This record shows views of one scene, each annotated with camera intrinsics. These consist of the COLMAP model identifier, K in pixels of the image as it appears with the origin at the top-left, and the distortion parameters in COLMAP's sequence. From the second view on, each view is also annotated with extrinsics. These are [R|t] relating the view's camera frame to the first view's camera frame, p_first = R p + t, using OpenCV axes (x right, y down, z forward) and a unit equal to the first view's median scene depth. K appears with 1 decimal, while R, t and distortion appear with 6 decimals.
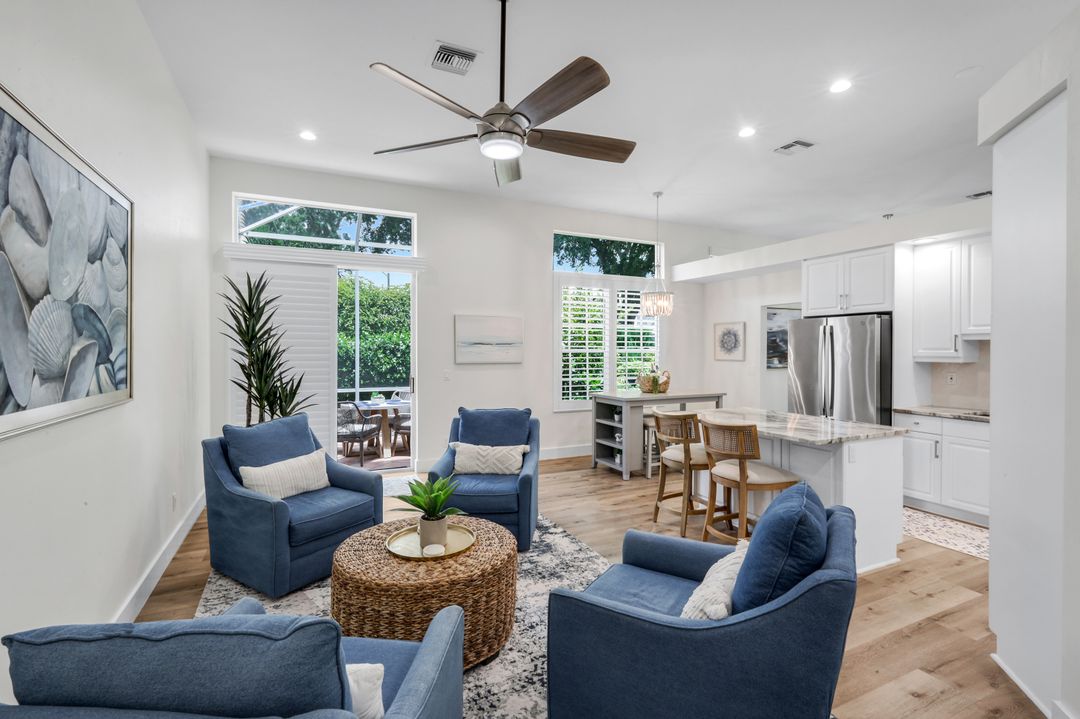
lens RADIAL K [[492.9, 0, 534.5], [0, 492.9, 355.6], [0, 0, 1]] dist [-0.000271, -0.000358]
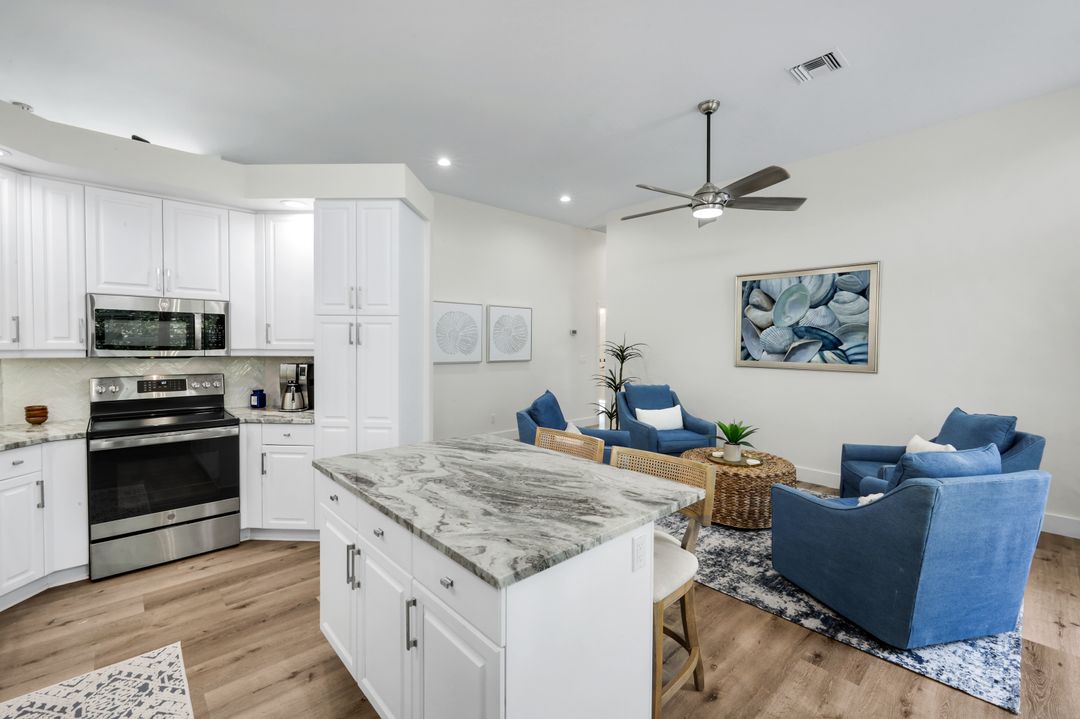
lens RADIAL K [[458.4, 0, 537.4], [0, 458.4, 355.1], [0, 0, 1]] dist [0.002190, 0.000478]
pose [[-0.954499, 0.002728, -0.298201, 0.492038], [-0.009935, 0.999112, 0.040941, -0.016493], [0.298048, 0.042041, -0.953625, 1.261062]]
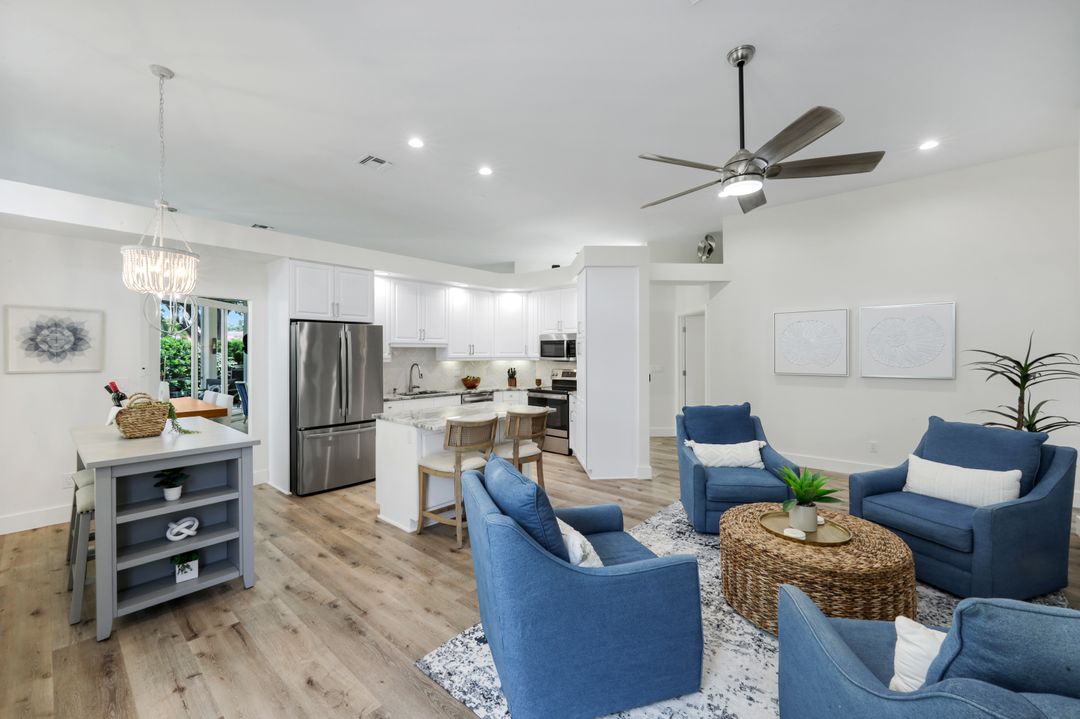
lens RADIAL K [[435.7, 0, 537.0], [0, 435.7, 353.9], [0, 0, 1]] dist [-0.000324, 0.000214]
pose [[-0.398651, -0.000263, 0.917103, -0.479410], [0.013507, 0.999890, 0.006158, -0.012521], [-0.917003, 0.014843, -0.398604, 1.076174]]
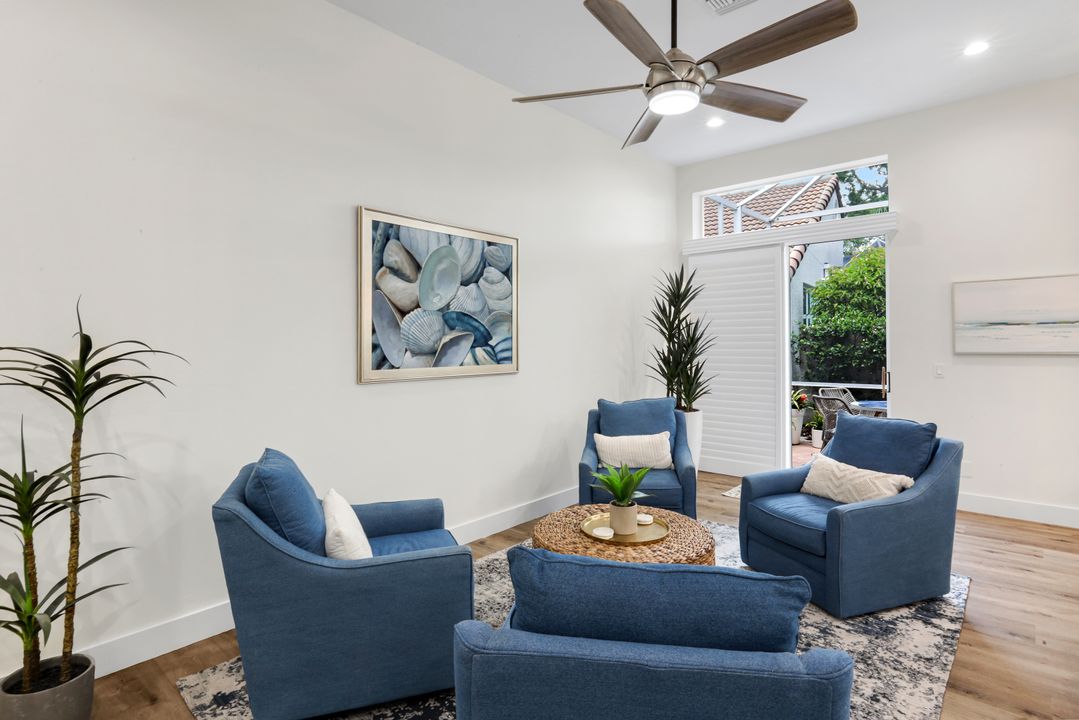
lens RADIAL K [[554.8, 0, 541.3], [0, 554.8, 343.3], [0, 0, 1]] dist [0.003075, 0.000254]
pose [[0.397154, -0.003800, -0.917744, 0.417853], [-0.000752, 0.999990, -0.004466, 0.006251], [0.917752, 0.002464, 0.397147, 0.226079]]
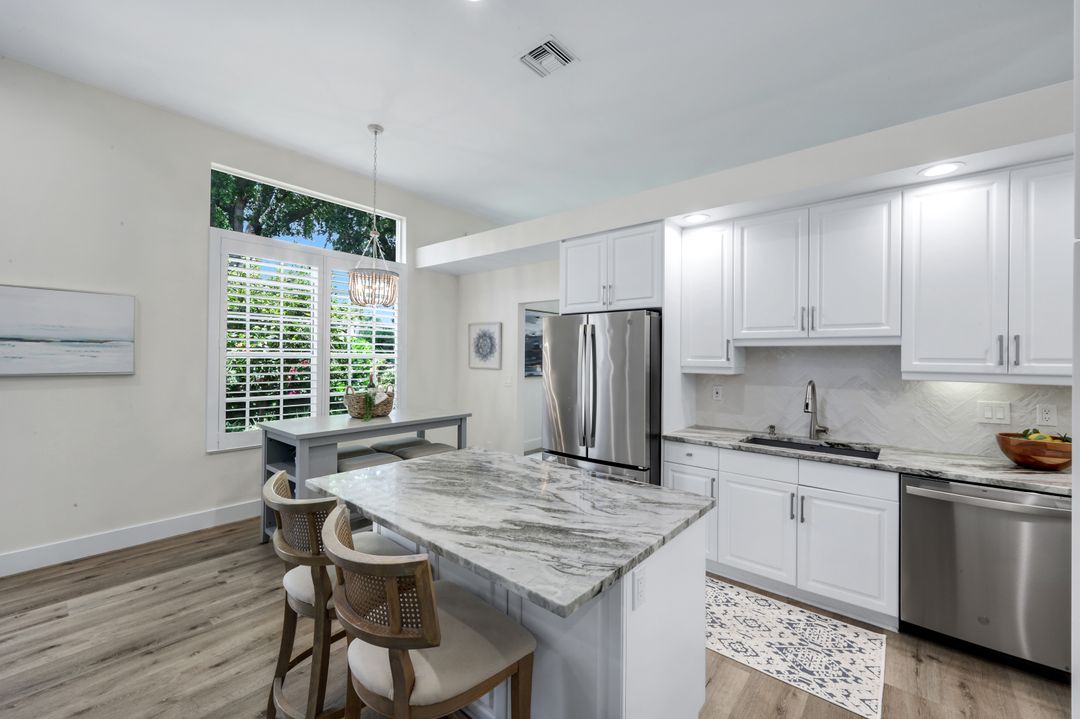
lens RADIAL K [[435.7, 0, 537.0], [0, 435.7, 353.9], [0, 0, 1]] dist [-0.000324, 0.000214]
pose [[0.910909, 0.012009, 0.412433, 0.273646], [-0.005723, 0.999848, -0.016474, -0.005793], [-0.412568, 0.012646, 0.910839, 0.468997]]
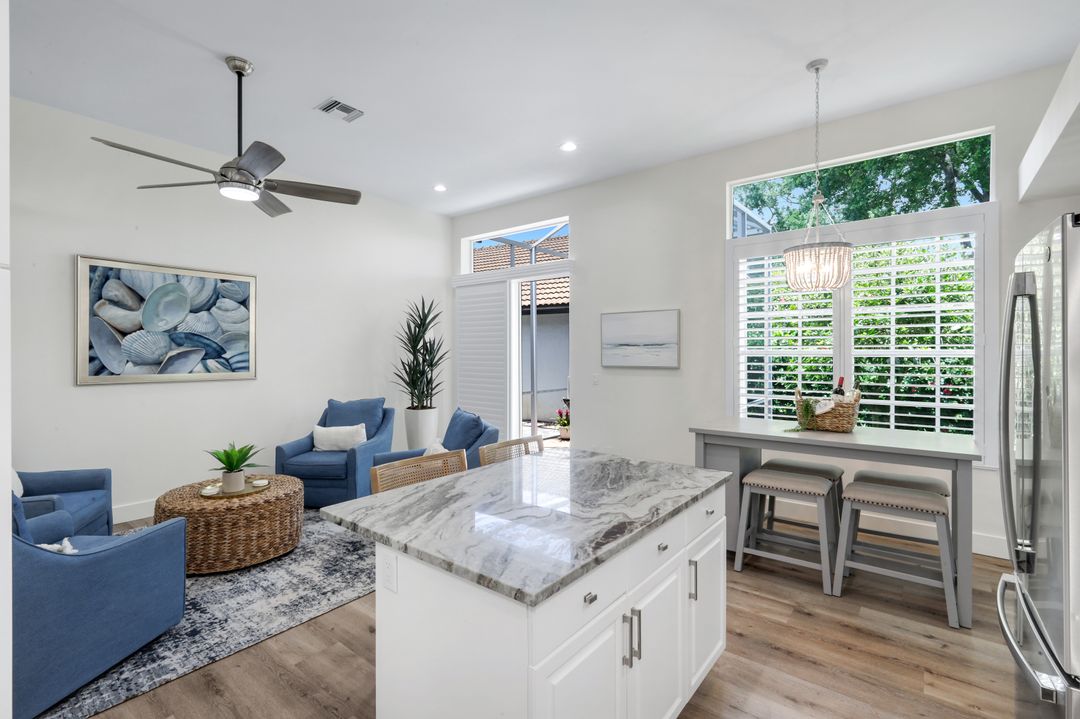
lens RADIAL K [[489.2, 0, 536.1], [0, 489.2, 354.2], [0, 0, 1]] dist [-0.000604, 0.000043]
pose [[0.440418, 0.002814, -0.897788, 0.790687], [-0.009462, 0.999954, -0.001507, -0.006599], [0.897743, 0.009158, 0.440424, 0.643164]]
